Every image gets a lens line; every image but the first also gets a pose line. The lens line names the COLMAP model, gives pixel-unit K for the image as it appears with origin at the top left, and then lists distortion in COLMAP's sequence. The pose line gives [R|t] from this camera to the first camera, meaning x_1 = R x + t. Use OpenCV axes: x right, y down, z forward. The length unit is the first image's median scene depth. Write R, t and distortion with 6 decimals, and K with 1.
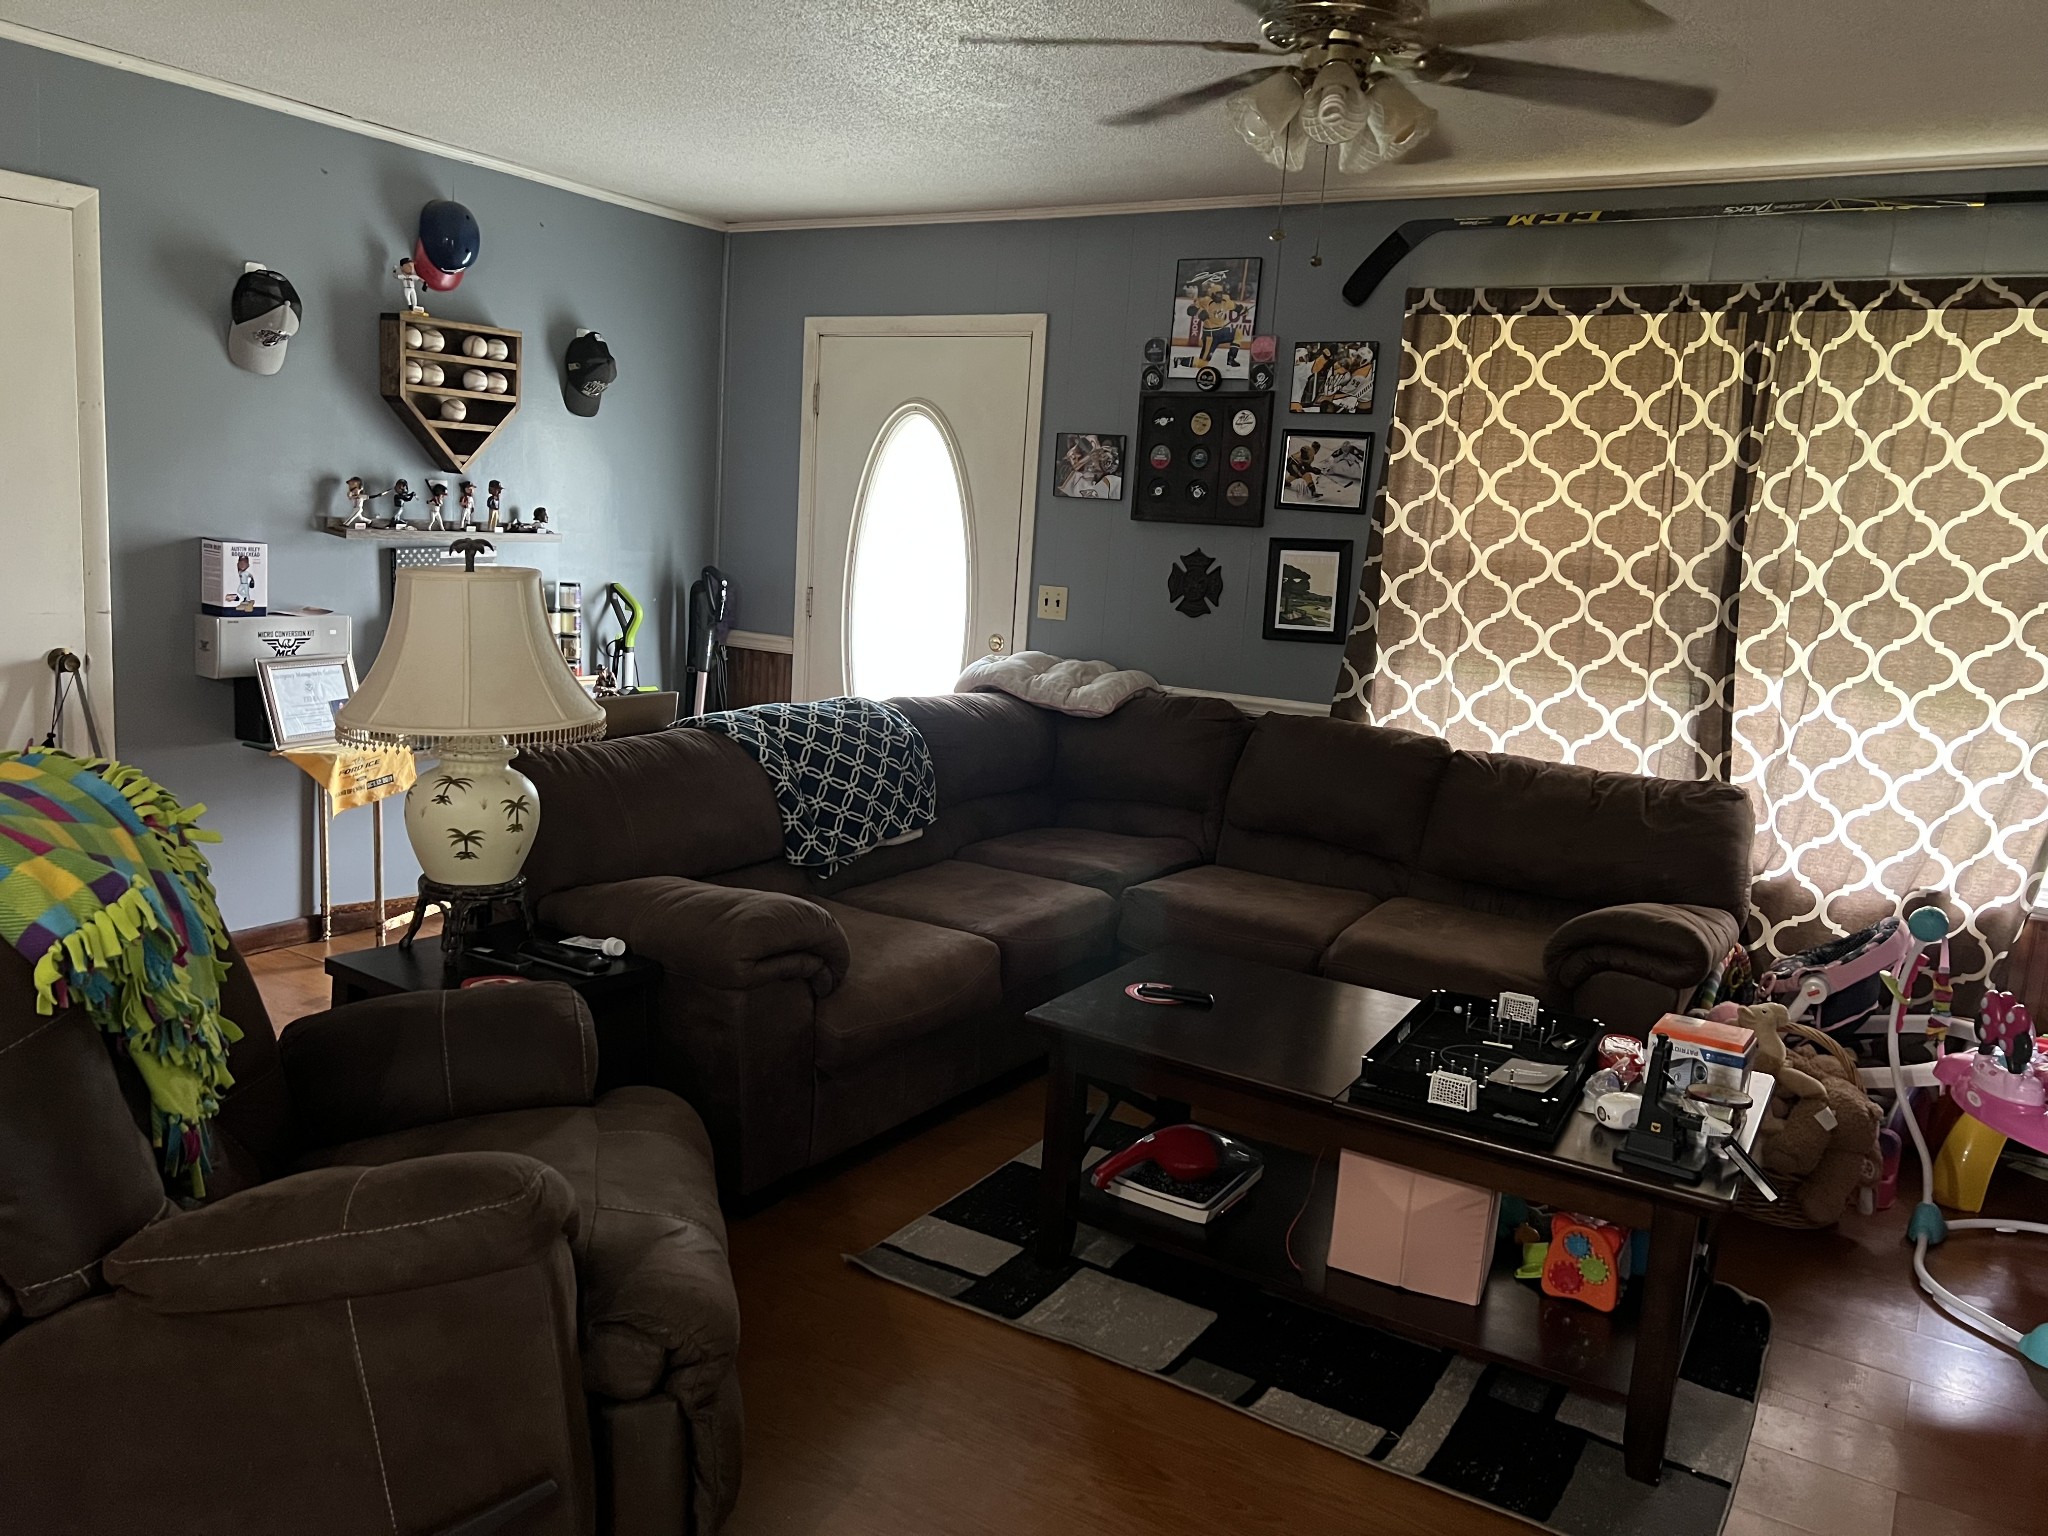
lens RADIAL K [[1471.6, 0, 1024.0], [0, 1471.6, 768.0], [0, 0, 1]] dist [-0.041119, -0.004054]
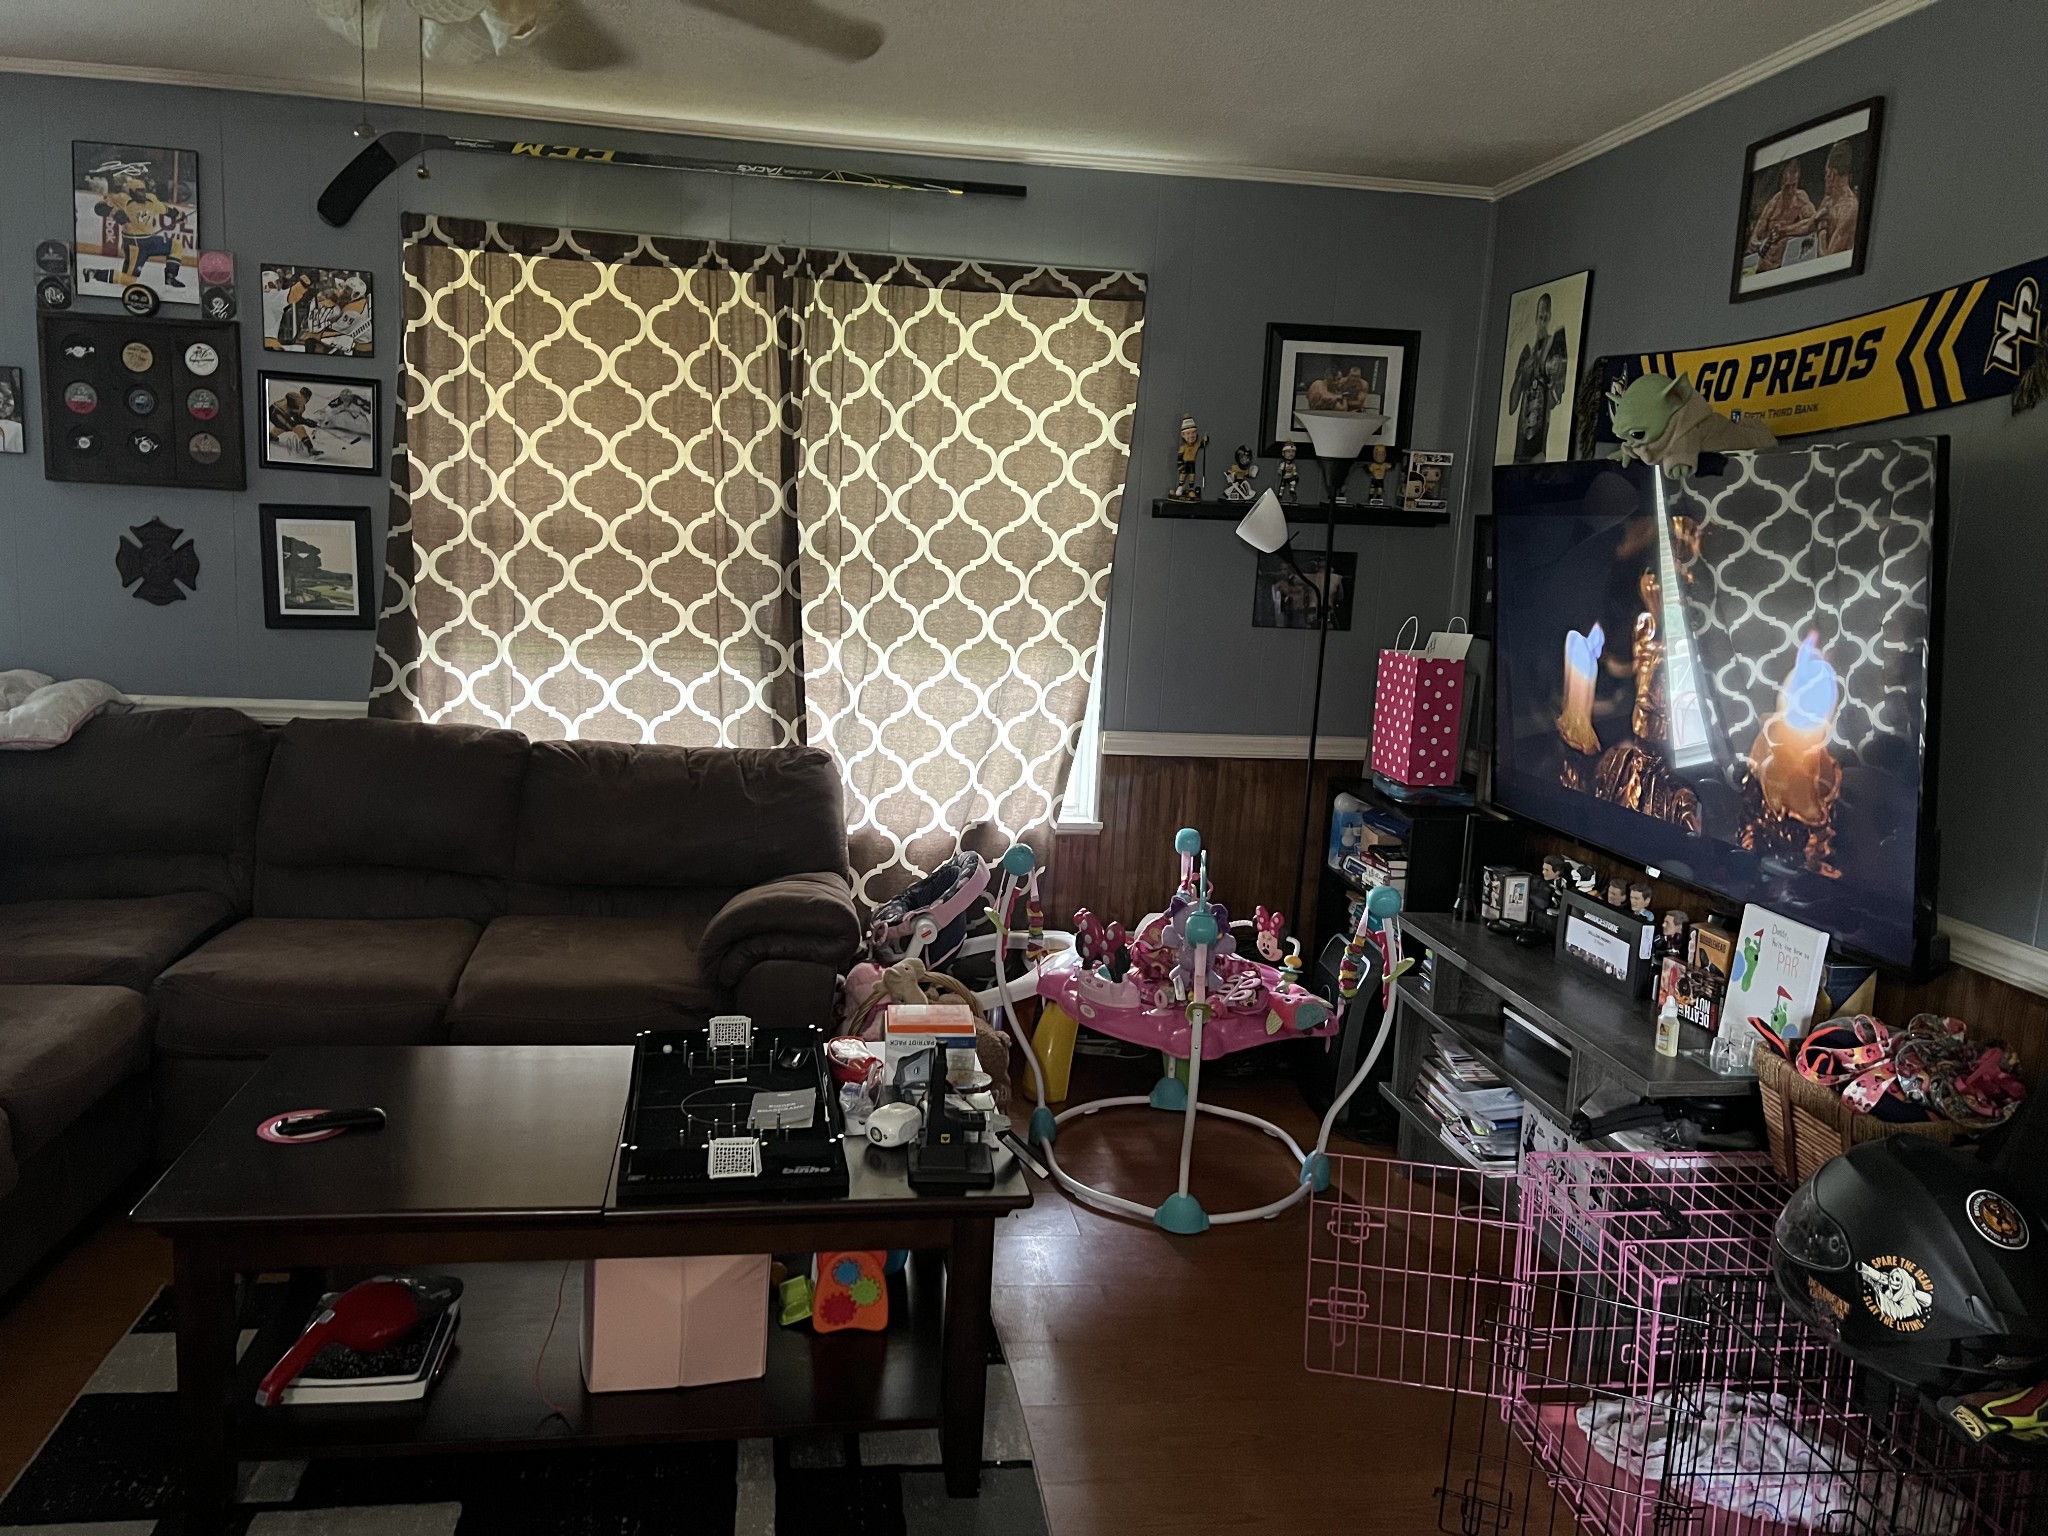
lens RADIAL K [[1461.9, 0, 1024.0], [0, 1461.9, 768.0], [0, 0, 1]] dist [0.029094, -0.058588]
pose [[0.753945, -0.119836, 0.645915, -0.064001], [0.096721, 0.992755, 0.071287, -0.031654], [-0.649778, 0.008727, 0.760074, 0.117653]]
